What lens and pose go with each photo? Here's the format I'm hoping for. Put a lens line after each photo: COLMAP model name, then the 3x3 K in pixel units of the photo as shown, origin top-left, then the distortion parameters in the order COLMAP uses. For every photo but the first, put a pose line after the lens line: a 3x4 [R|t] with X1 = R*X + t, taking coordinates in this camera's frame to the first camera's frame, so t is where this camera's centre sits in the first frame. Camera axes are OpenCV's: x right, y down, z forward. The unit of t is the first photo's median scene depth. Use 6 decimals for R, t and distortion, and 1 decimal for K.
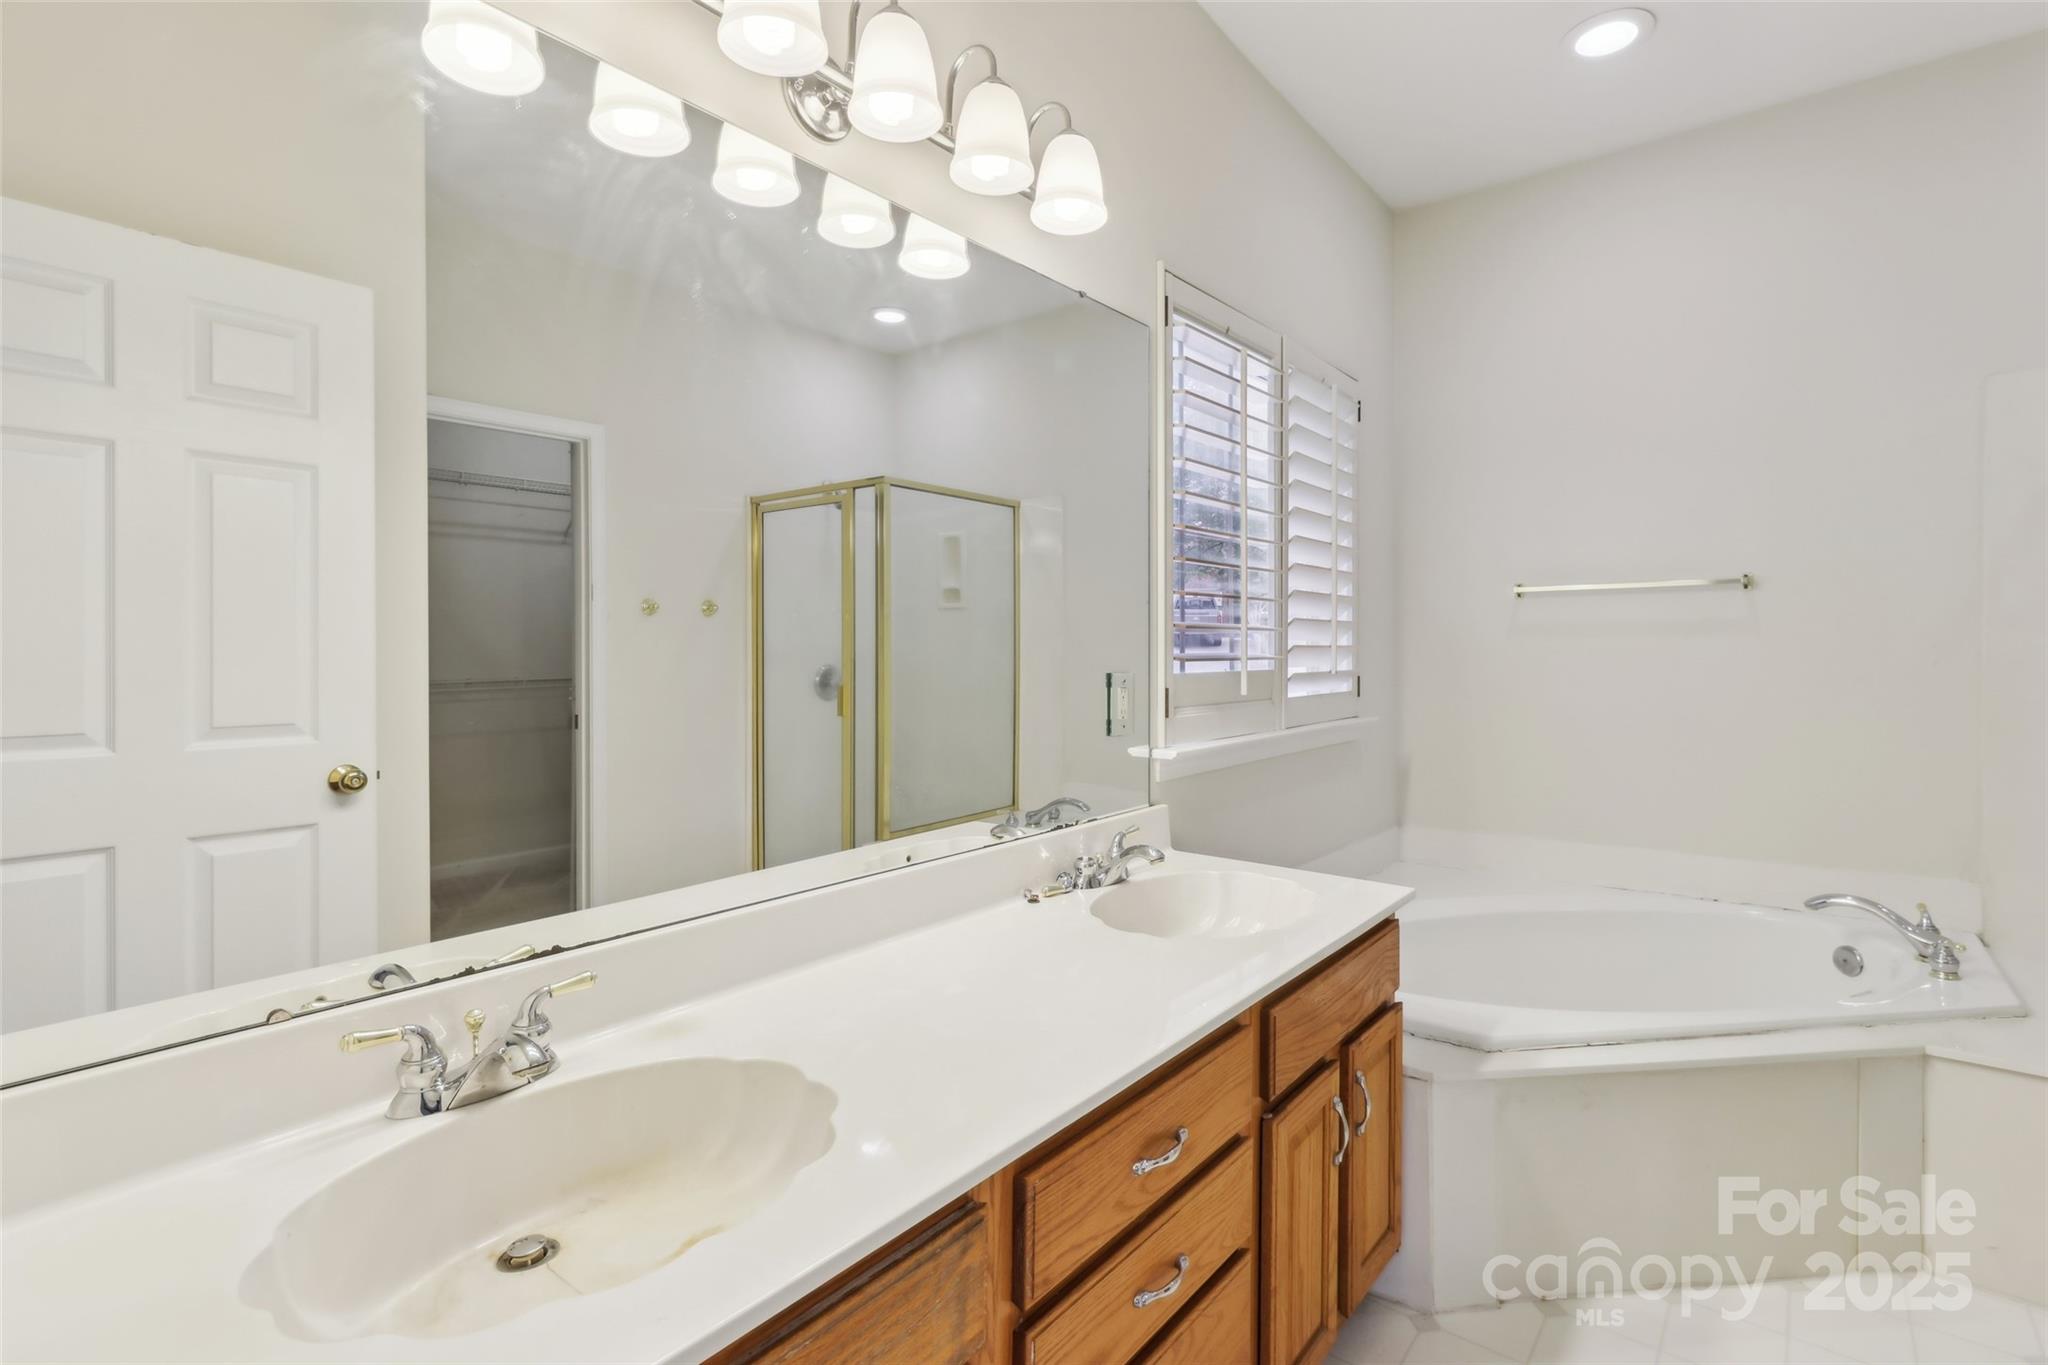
lens RADIAL K [[953.8, 0, 1037.5], [0, 953.8, 636.0], [0, 0, 1]] dist [0.002408, -0.007733]
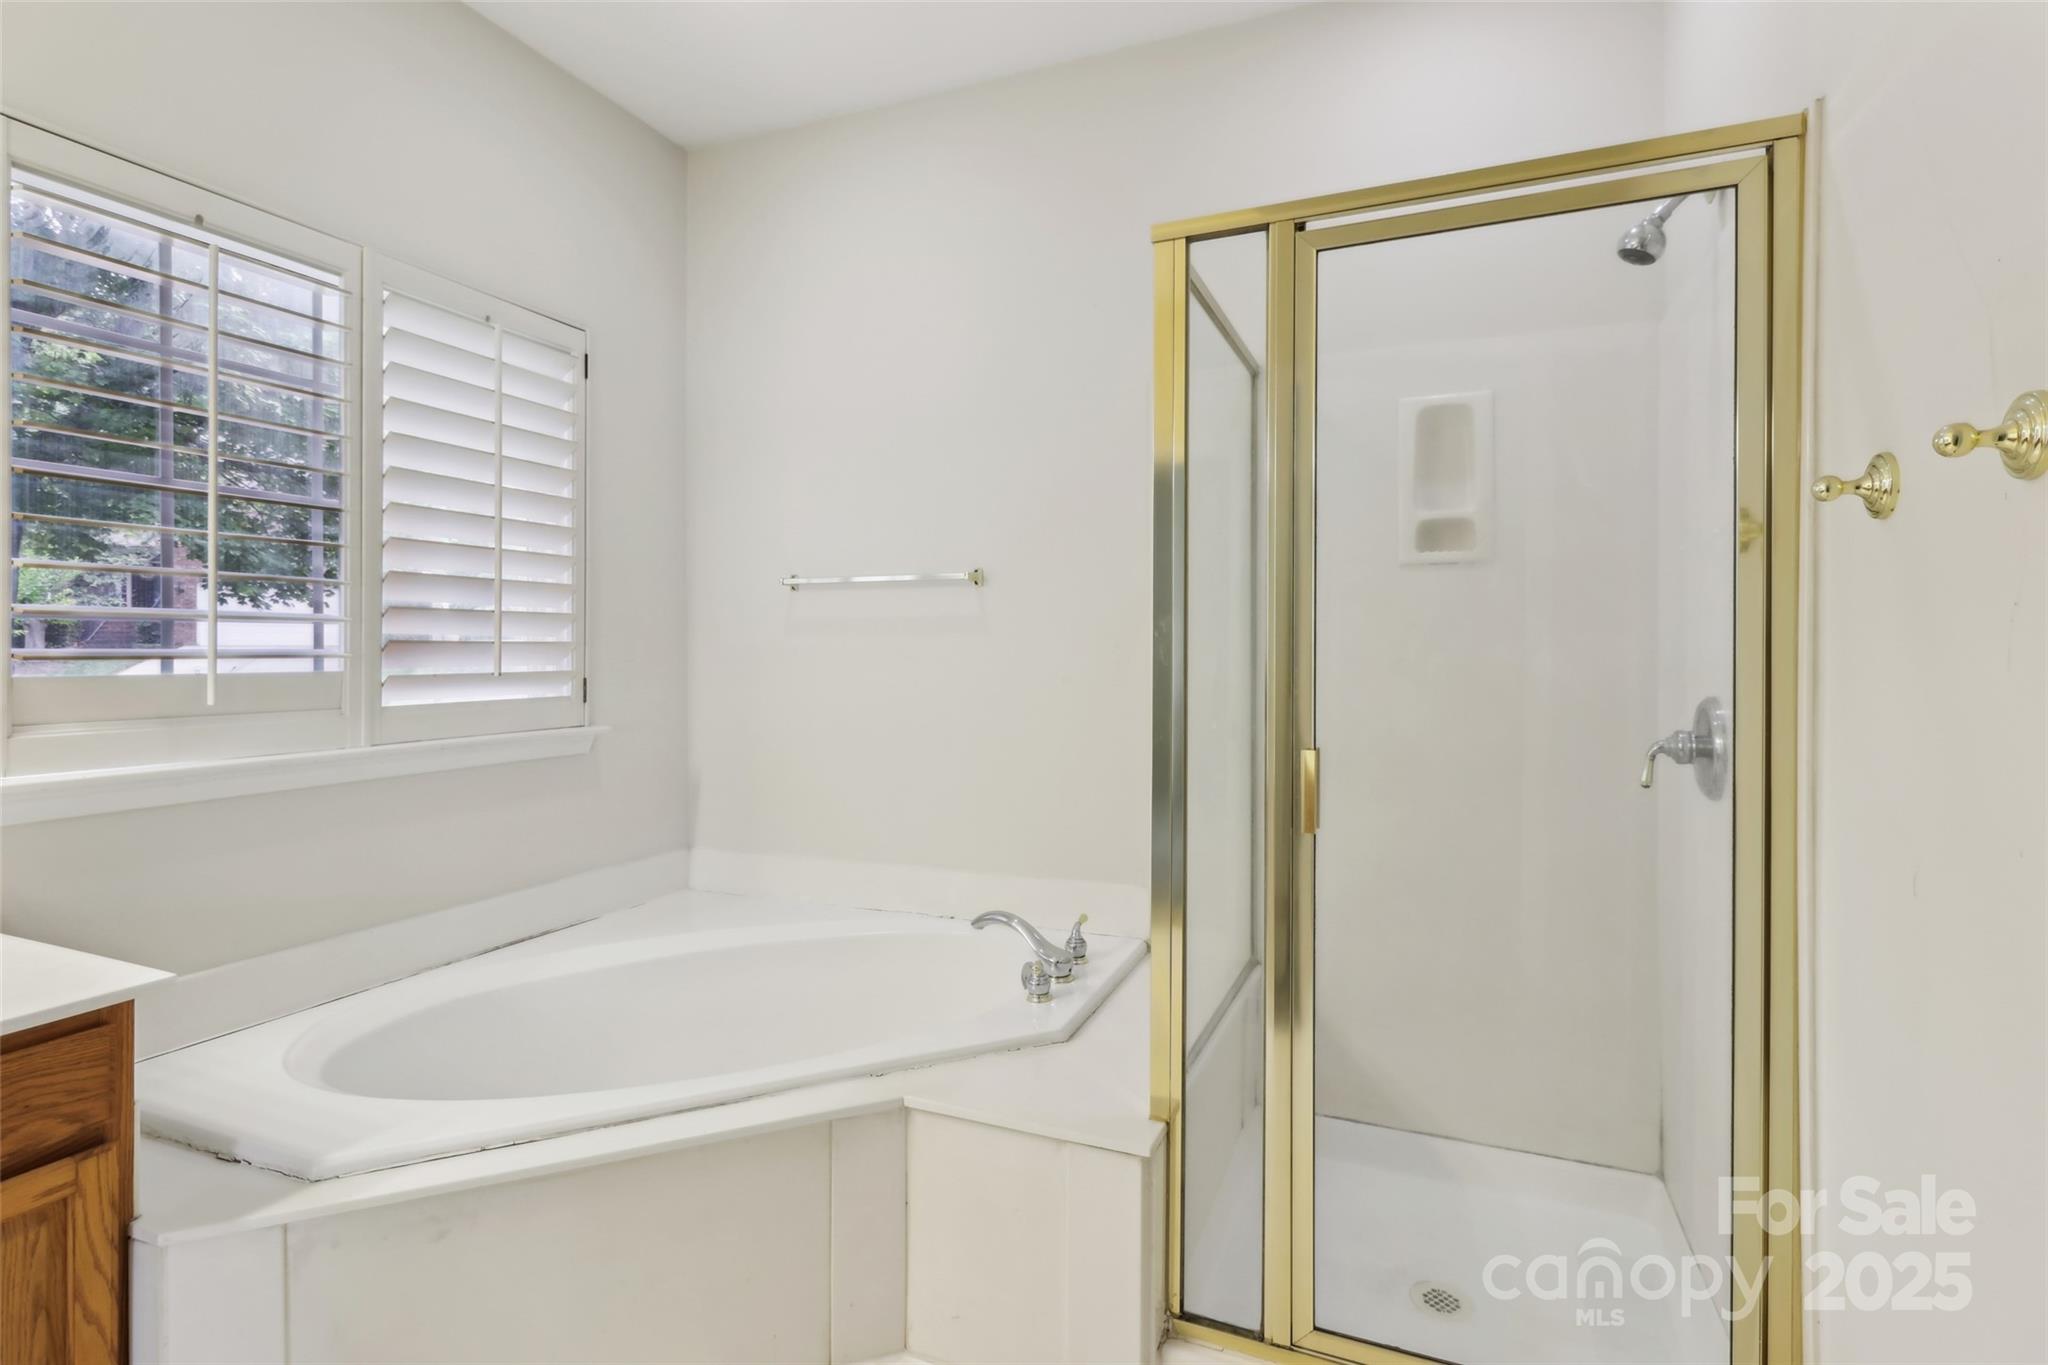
lens RADIAL K [[974.5, 0, 1020.1], [0, 974.5, 623.4], [0, 0, 1]] dist [-0.000979, -0.010816]
pose [[0.951178, 0.010961, 0.308447, 0.543783], [-0.007439, 0.999893, -0.012590, 0.002000], [-0.308552, 0.009681, 0.951158, 0.072705]]
